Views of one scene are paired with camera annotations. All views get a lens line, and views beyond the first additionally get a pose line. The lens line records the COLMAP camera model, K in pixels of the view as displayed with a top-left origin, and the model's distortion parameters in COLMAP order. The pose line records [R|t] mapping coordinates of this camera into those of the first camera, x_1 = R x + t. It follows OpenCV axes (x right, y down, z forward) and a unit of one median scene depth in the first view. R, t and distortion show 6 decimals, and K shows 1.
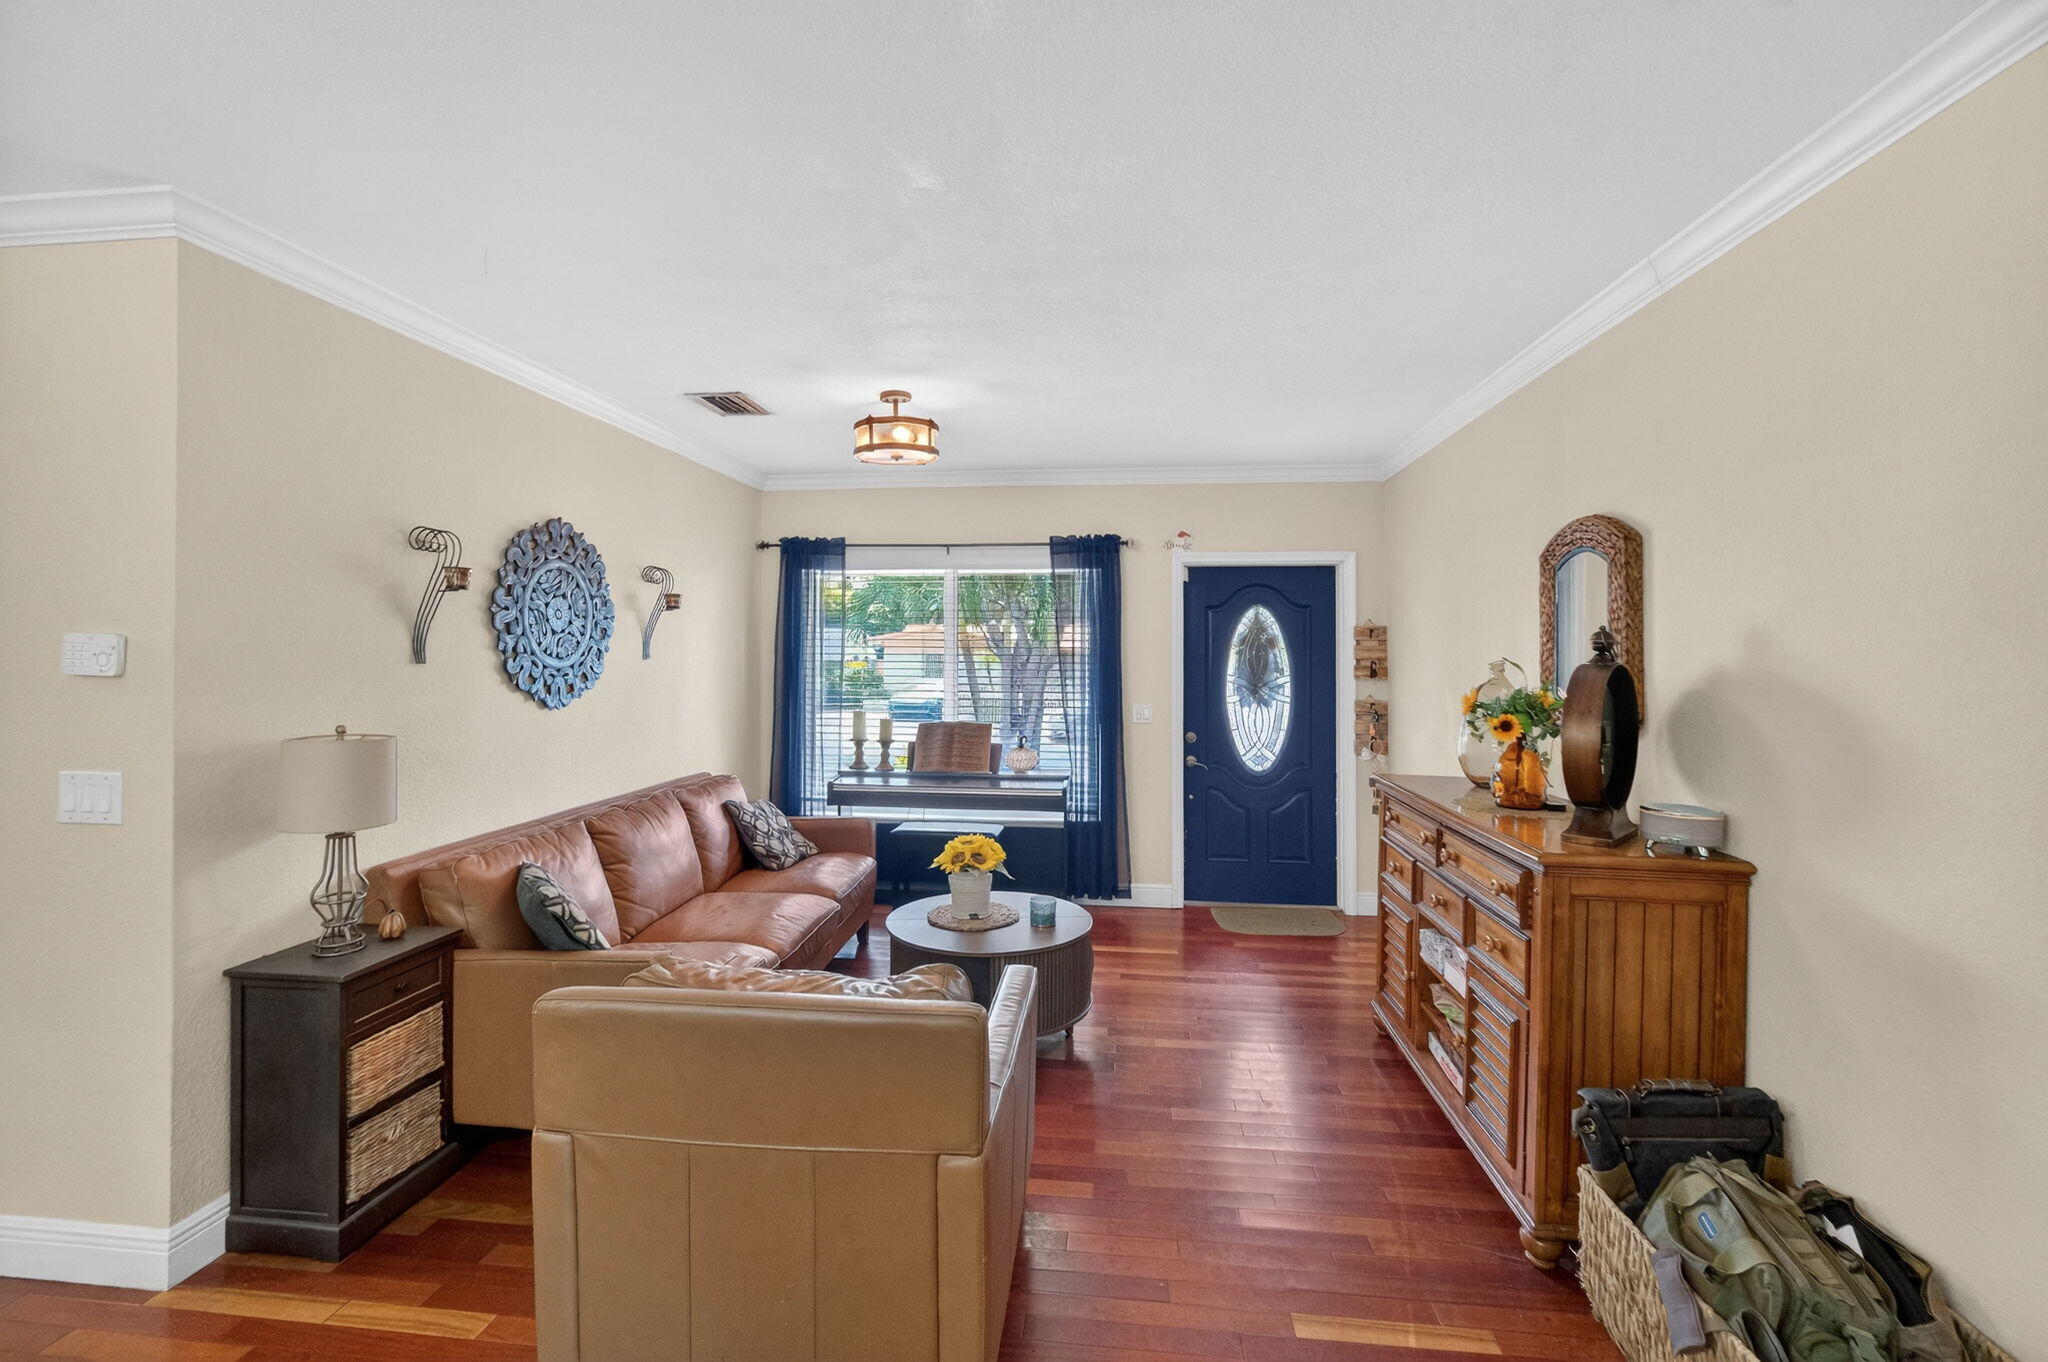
lens RADIAL K [[910.8, 0, 1012.8], [0, 910.8, 668.2], [0, 0, 1]] dist [-0.001151, -0.000395]
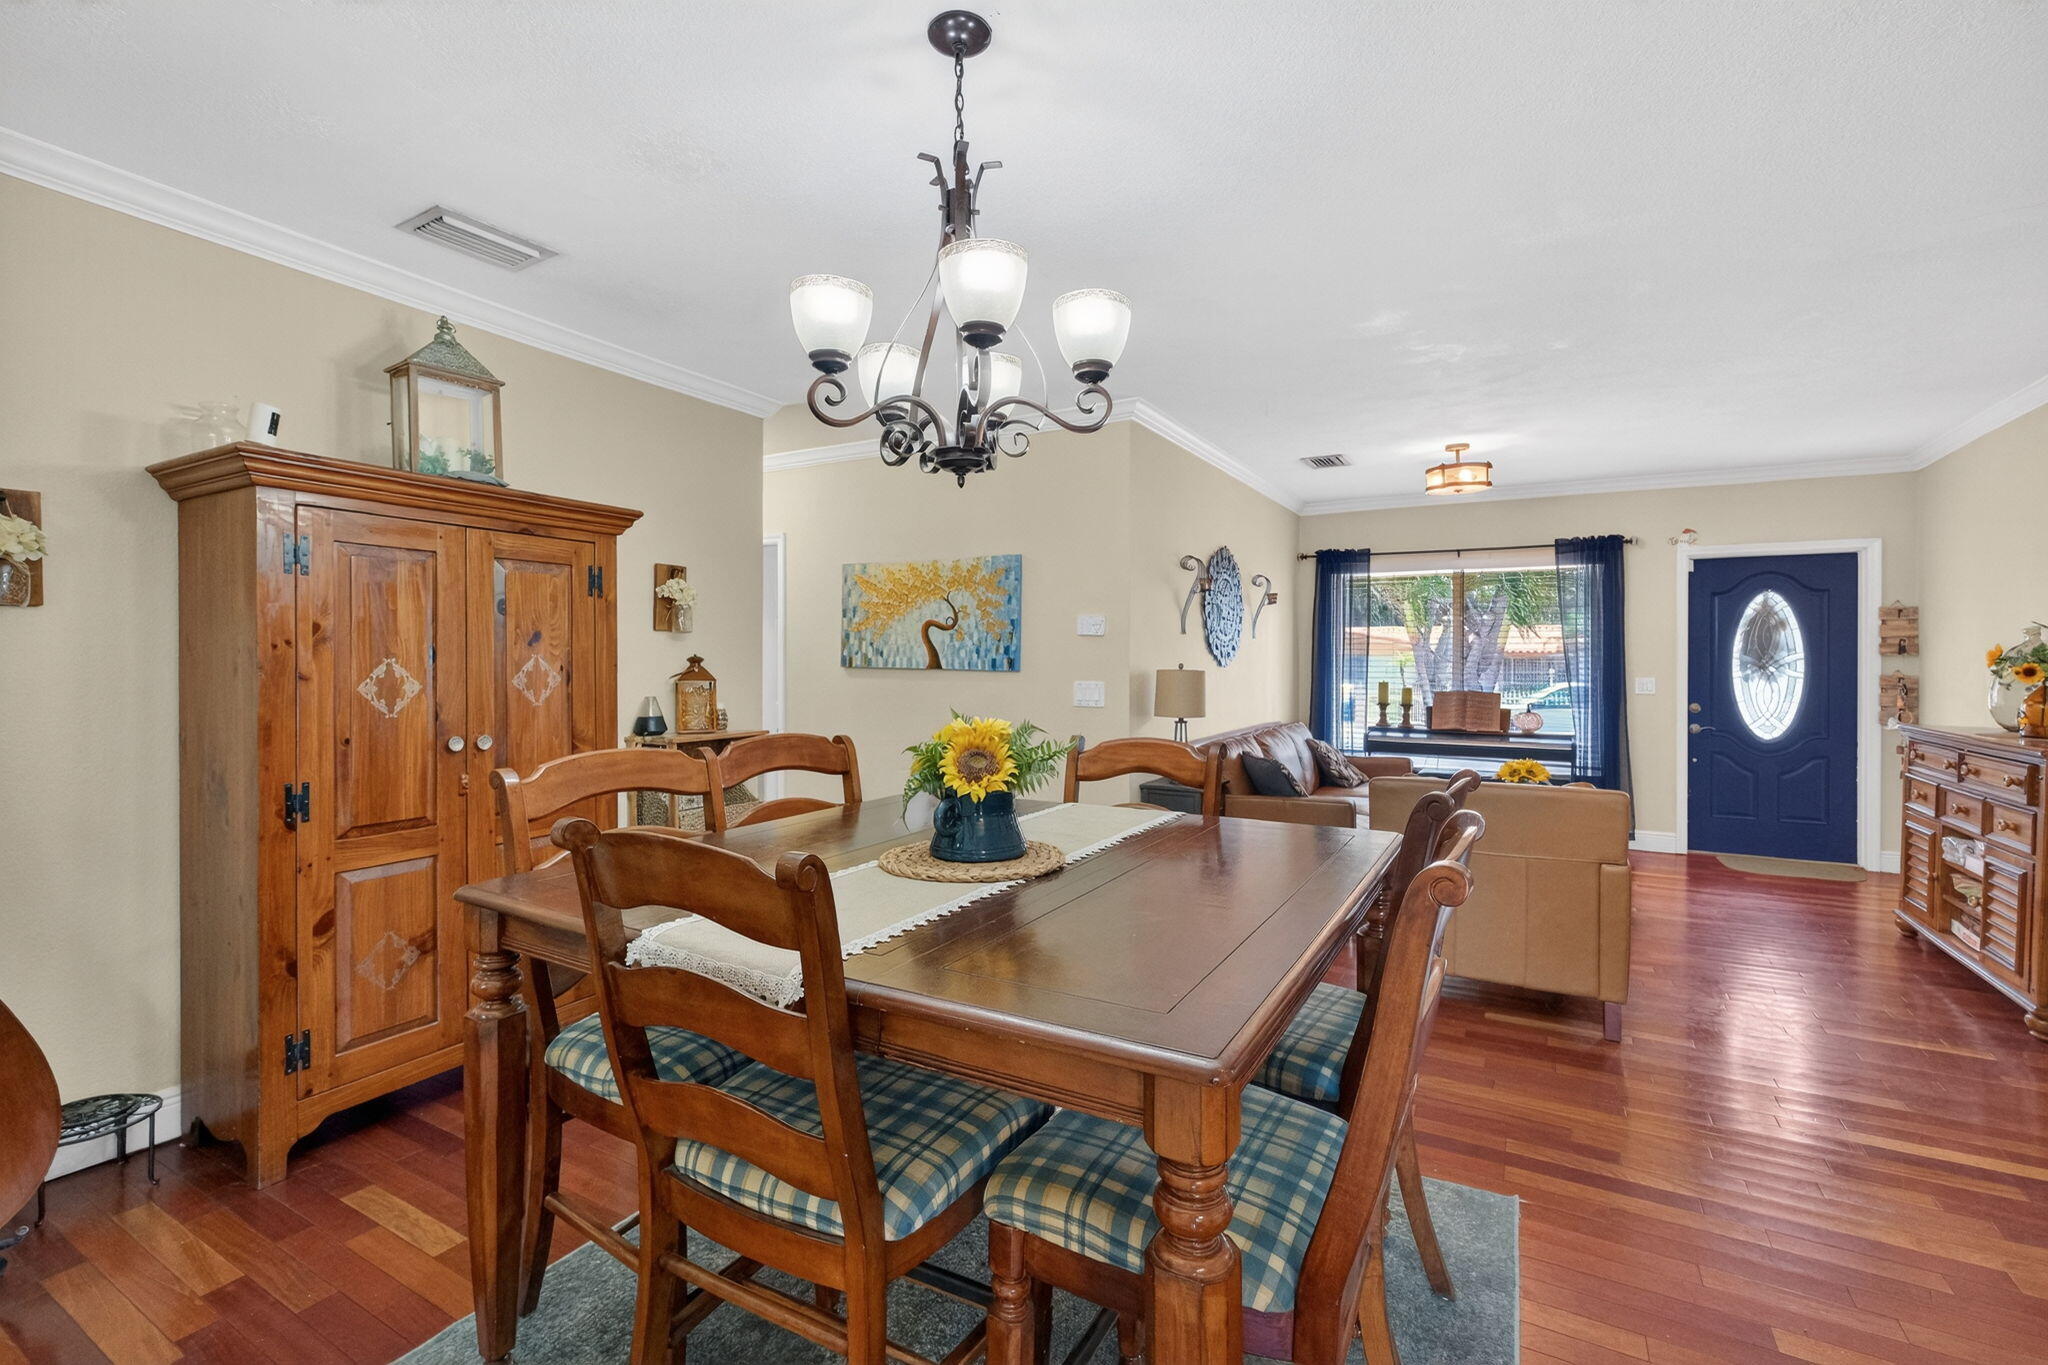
lens RADIAL K [[910.8, 0, 1012.8], [0, 910.8, 669.7], [0, 0, 1]] dist [-0.001151, -0.000395]
pose [[0.918901, 0.004637, -0.394460, -0.148596], [-0.007018, 0.999965, -0.004593, 0.041323], [0.394425, 0.006989, 0.918901, -0.410295]]
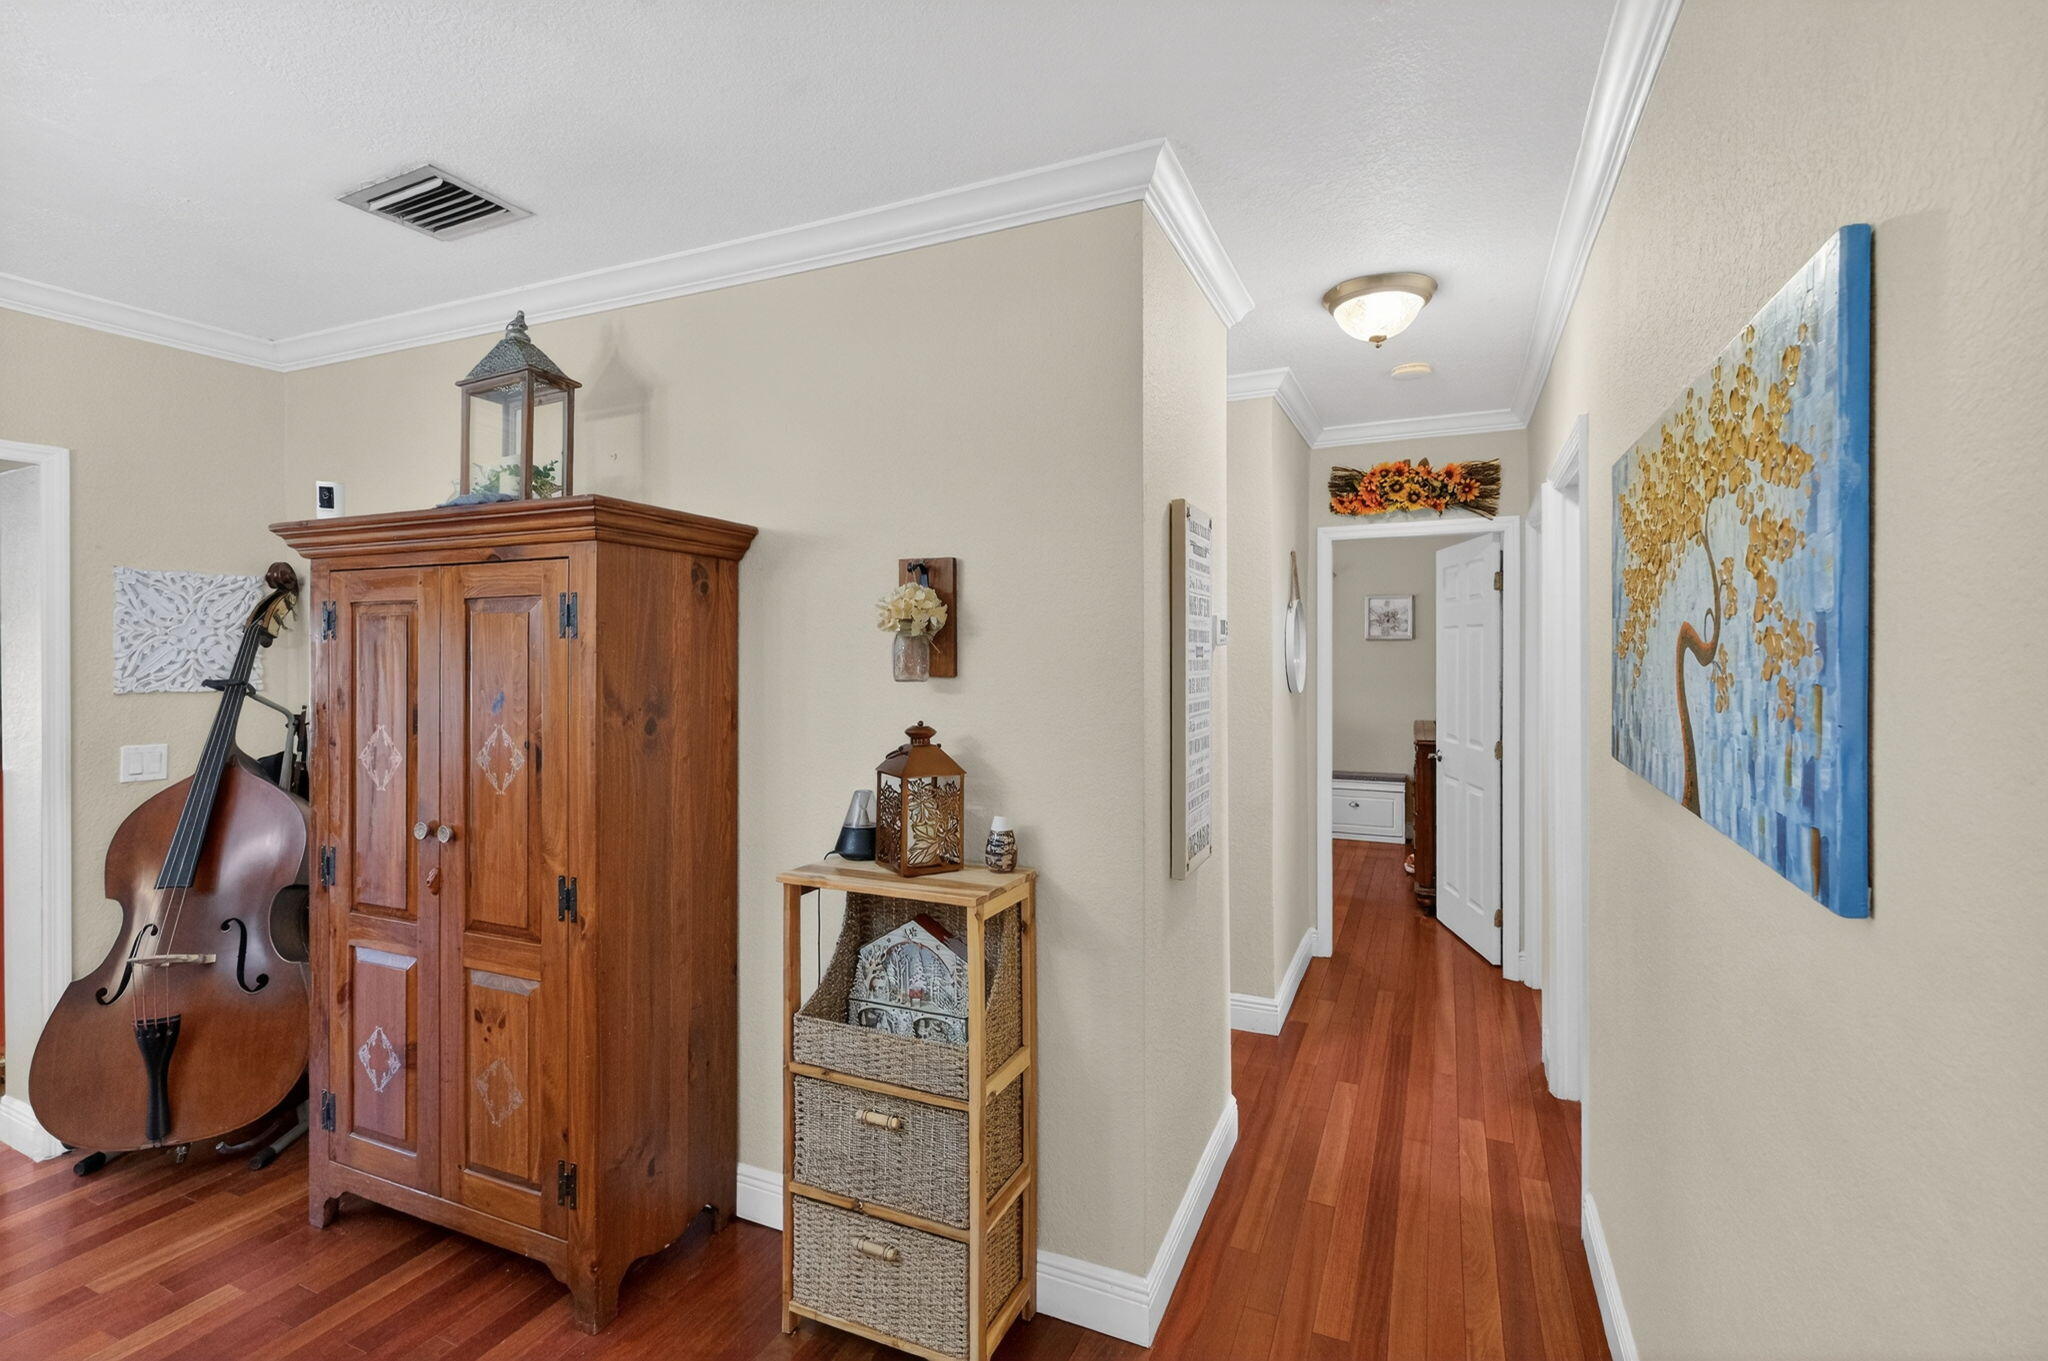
lens RADIAL K [[910.8, 0, 1012.8], [0, 910.8, 667.7], [0, 0, 1]] dist [-0.001151, -0.000395]
pose [[-0.308292, 0.011899, -0.951217, -0.322289], [-0.013756, 0.999761, 0.016965, -0.004289], [0.951192, 0.018315, -0.308054, 0.335844]]
